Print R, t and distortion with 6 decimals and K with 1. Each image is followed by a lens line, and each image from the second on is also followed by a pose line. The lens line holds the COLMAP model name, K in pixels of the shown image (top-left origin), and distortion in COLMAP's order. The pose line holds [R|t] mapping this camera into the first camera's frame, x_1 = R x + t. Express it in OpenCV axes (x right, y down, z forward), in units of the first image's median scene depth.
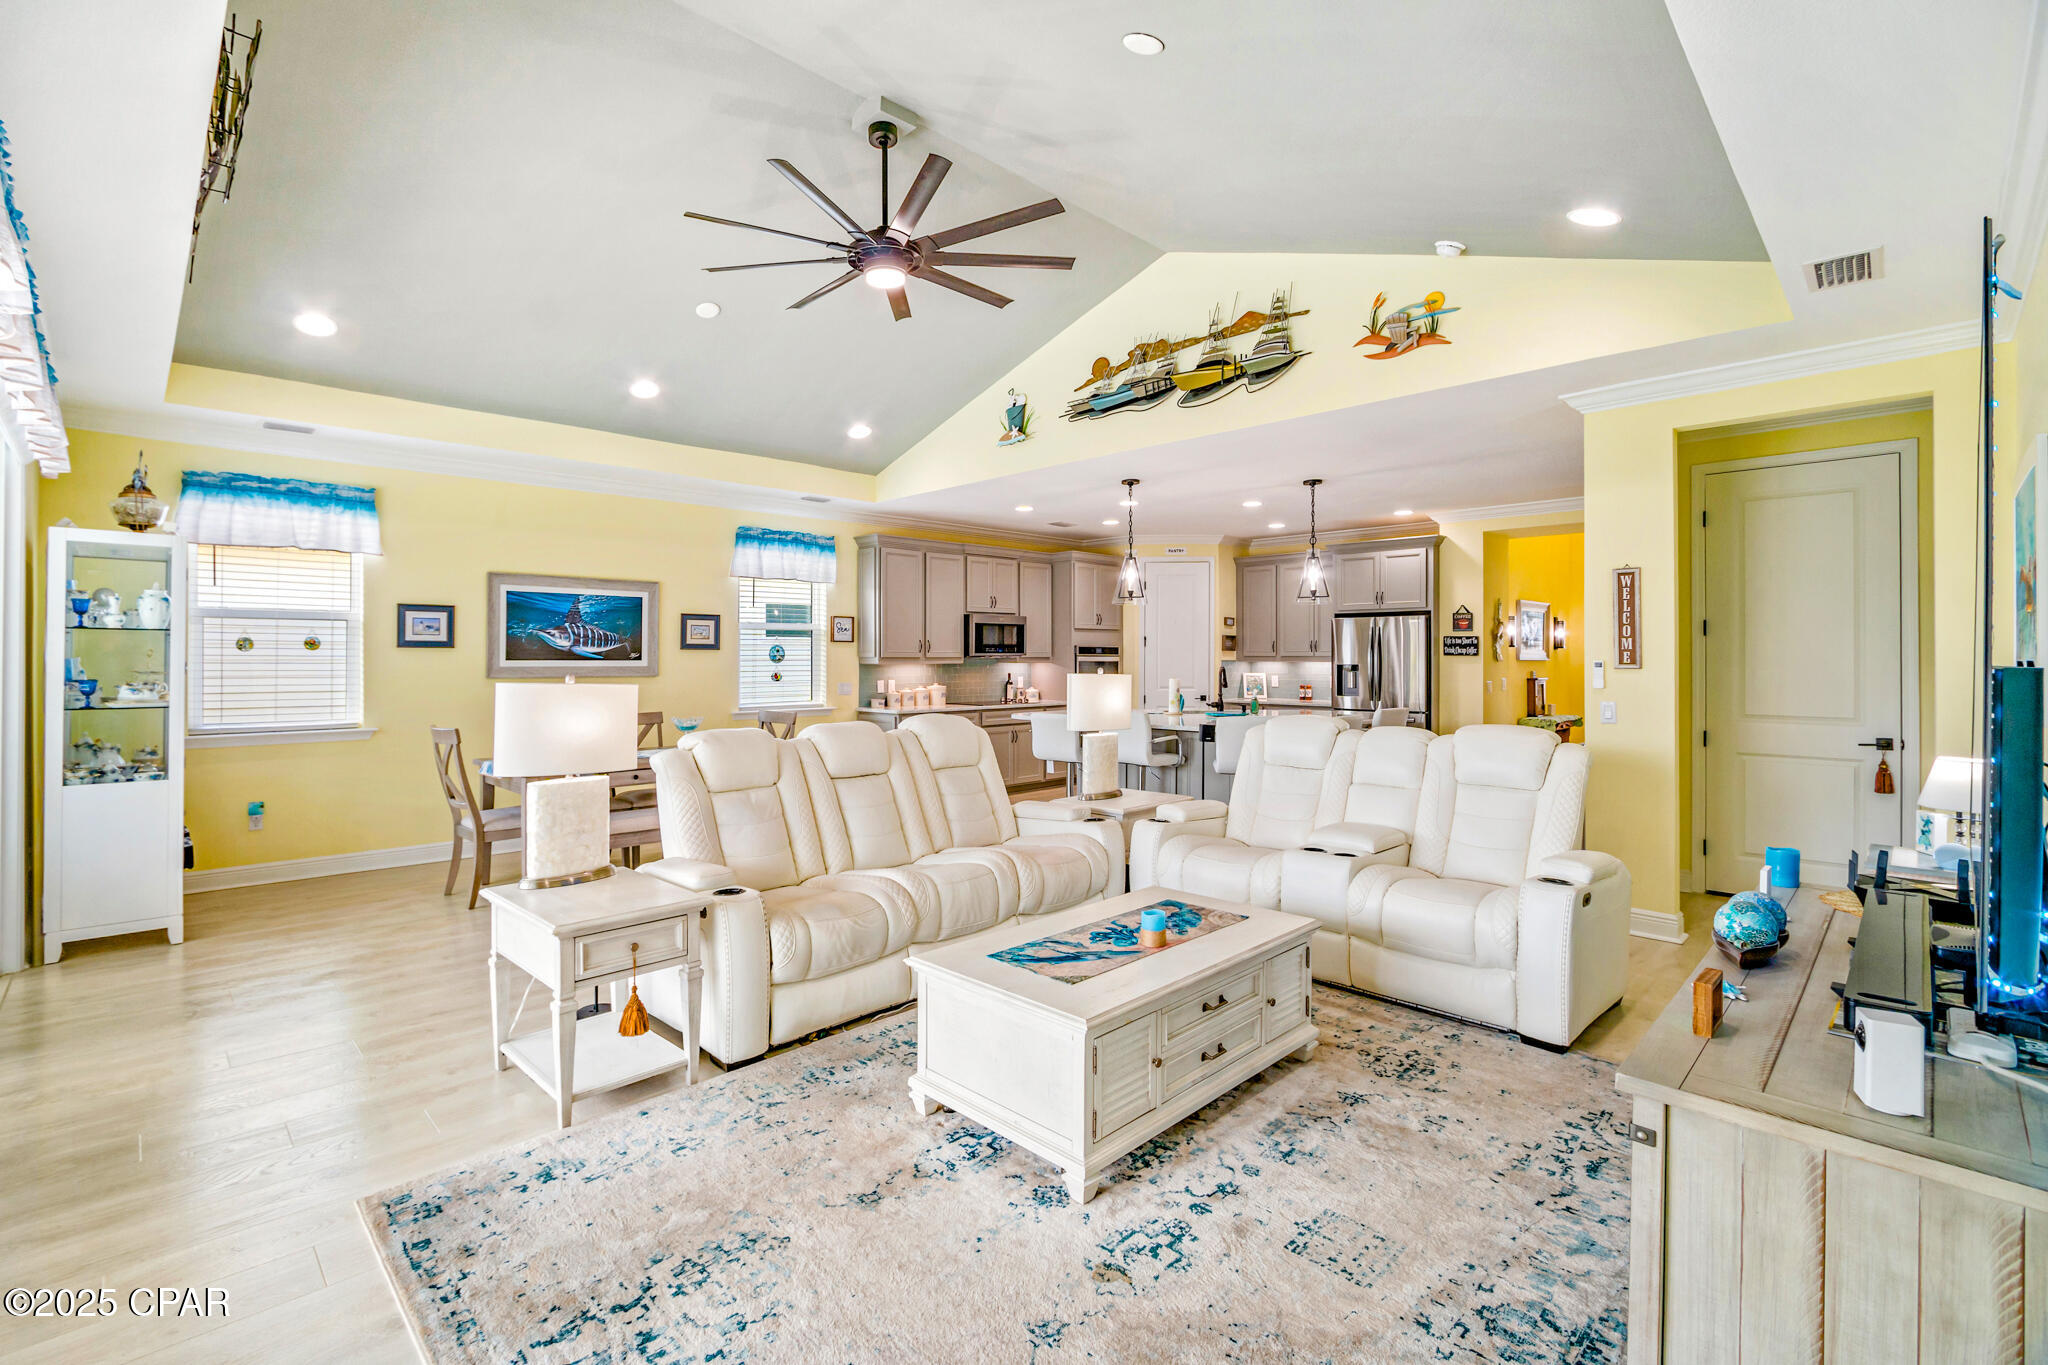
lens RADIAL K [[920.8, 0, 980.1], [0, 920.8, 650.2], [0, 0, 1]] dist [-0.023303, 0.005123]
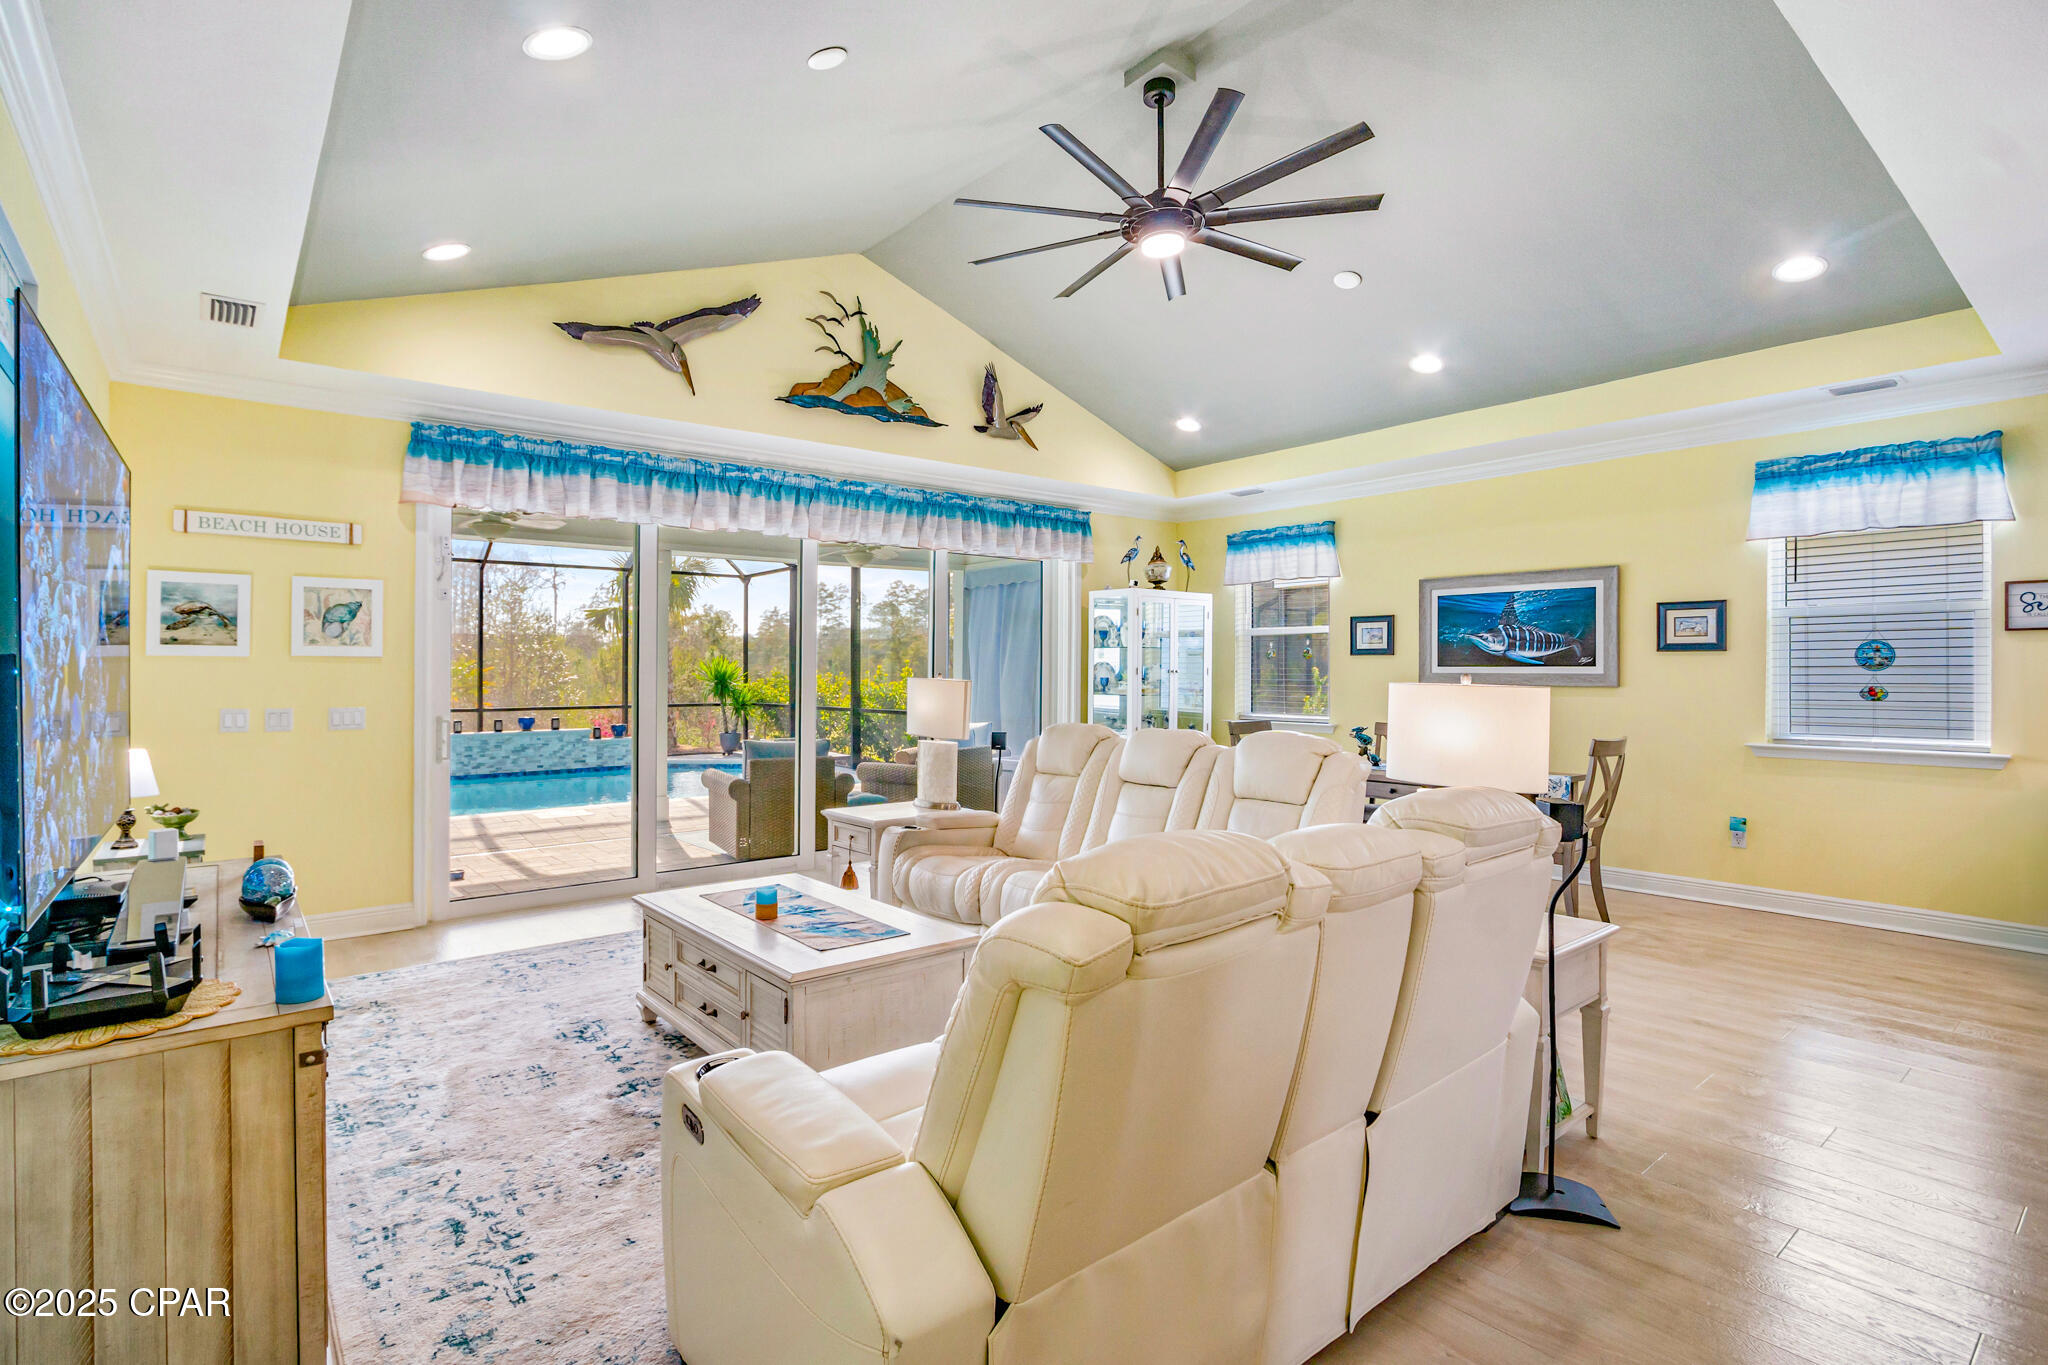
lens RADIAL K [[978.0, 0, 952.7], [0, 978.0, 672.9], [0, 0, 1]] dist [-0.022541, 0.003147]
pose [[-0.108386, 0.002463, -0.994106, 0.461575], [0.008735, 0.999961, 0.001525, 0.009380], [0.994071, -0.008518, -0.108403, 0.469659]]
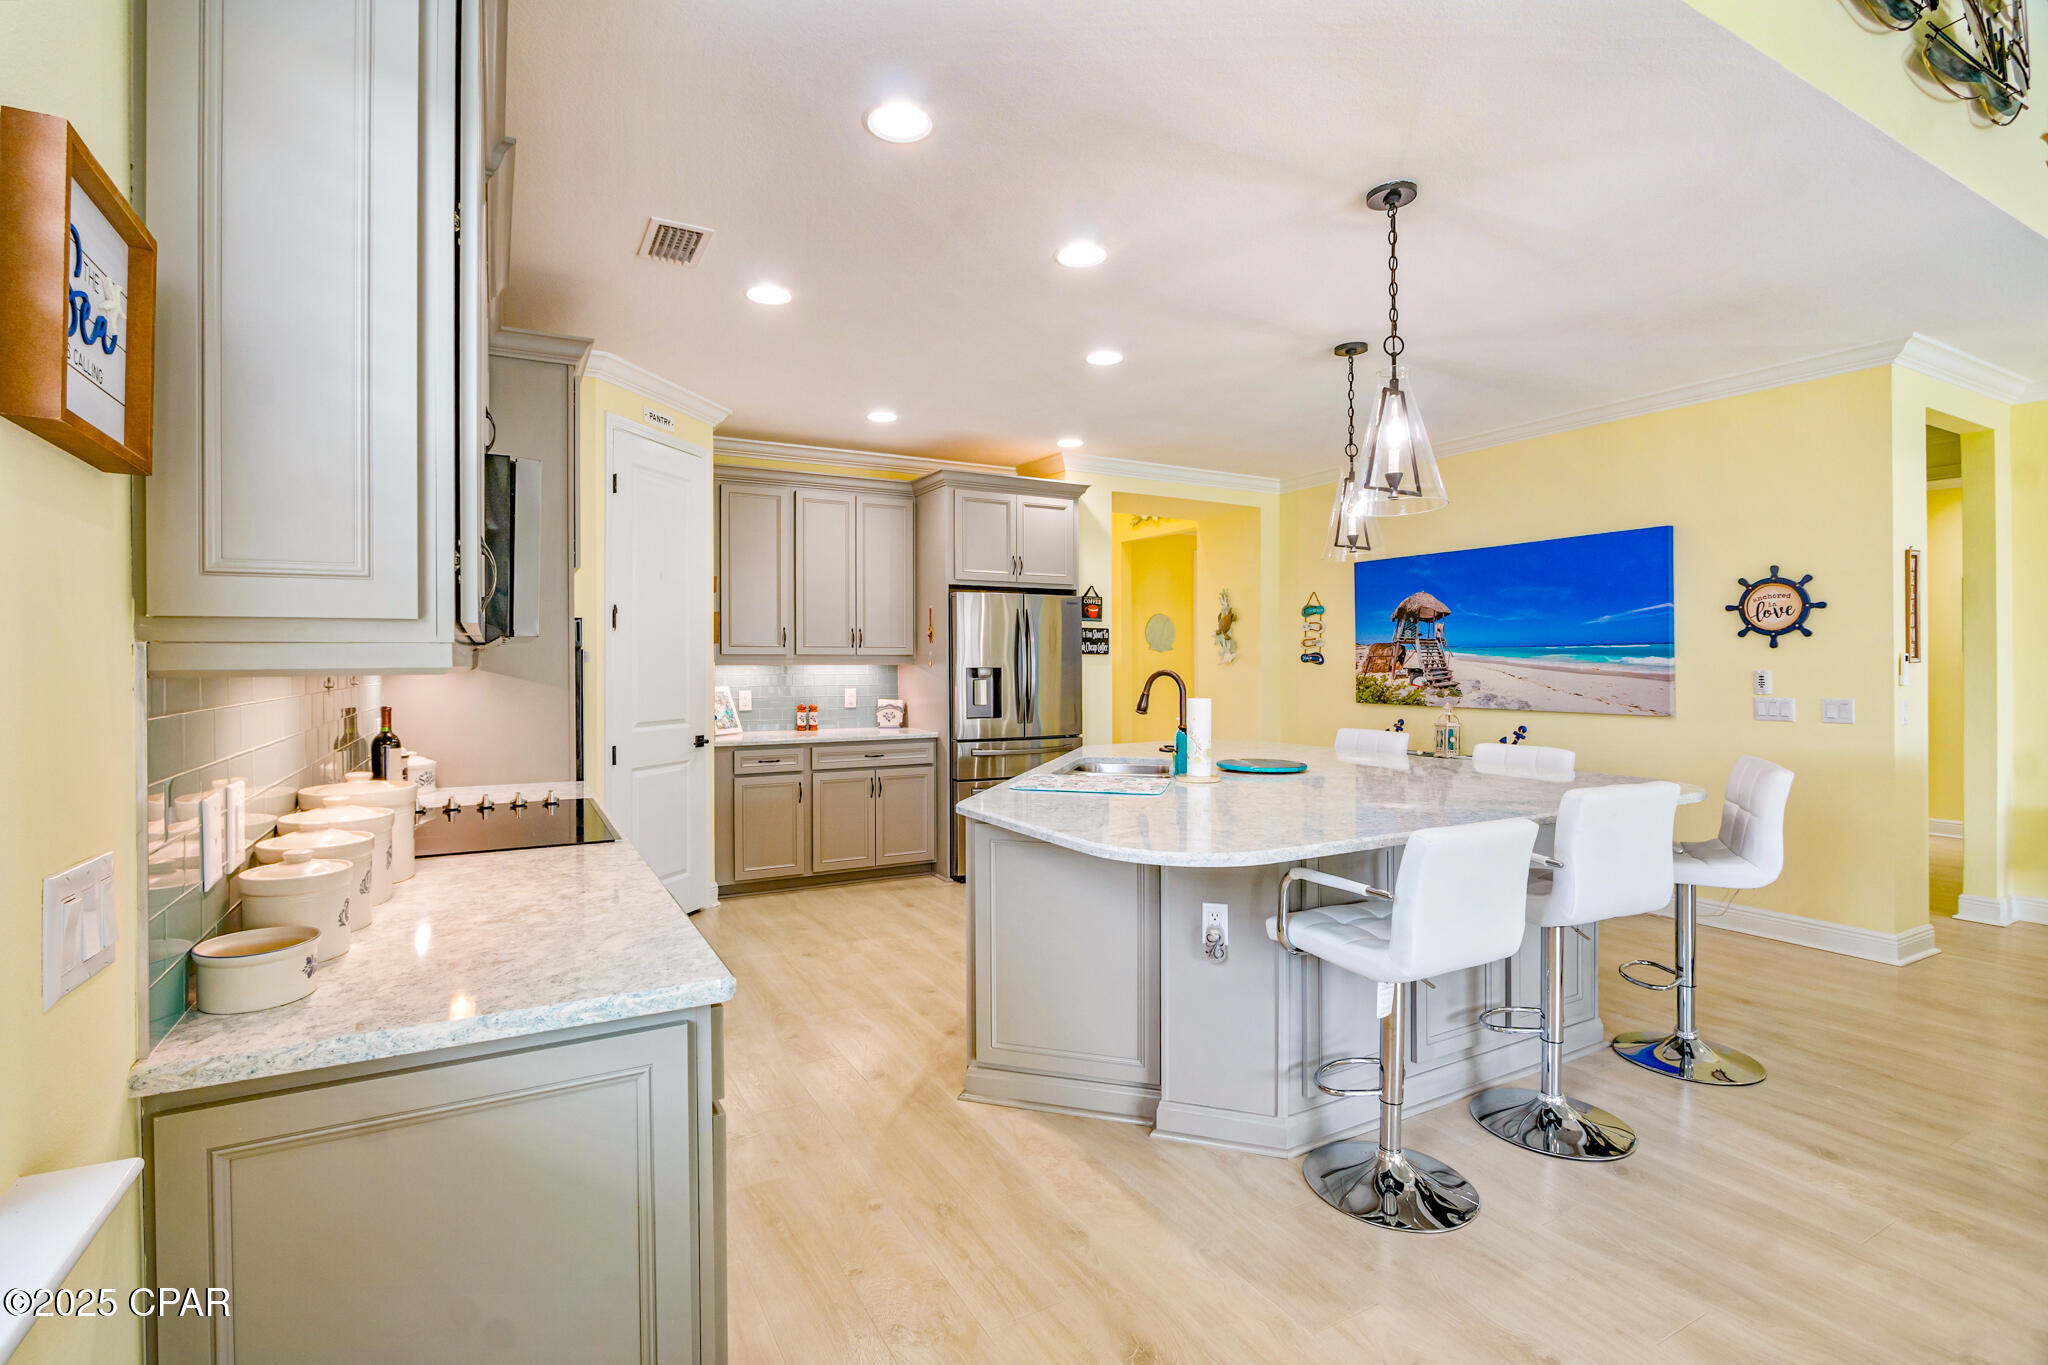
lens RADIAL K [[920.8, 0, 967.1], [0, 920.8, 672.5], [0, 0, 1]] dist [-0.023303, 0.005123]
pose [[0.269955, -0.009678, 0.962824, -0.224341], [-0.004169, 0.999928, 0.011220, 0.013094], [-0.962864, -0.007043, 0.269895, 0.922552]]
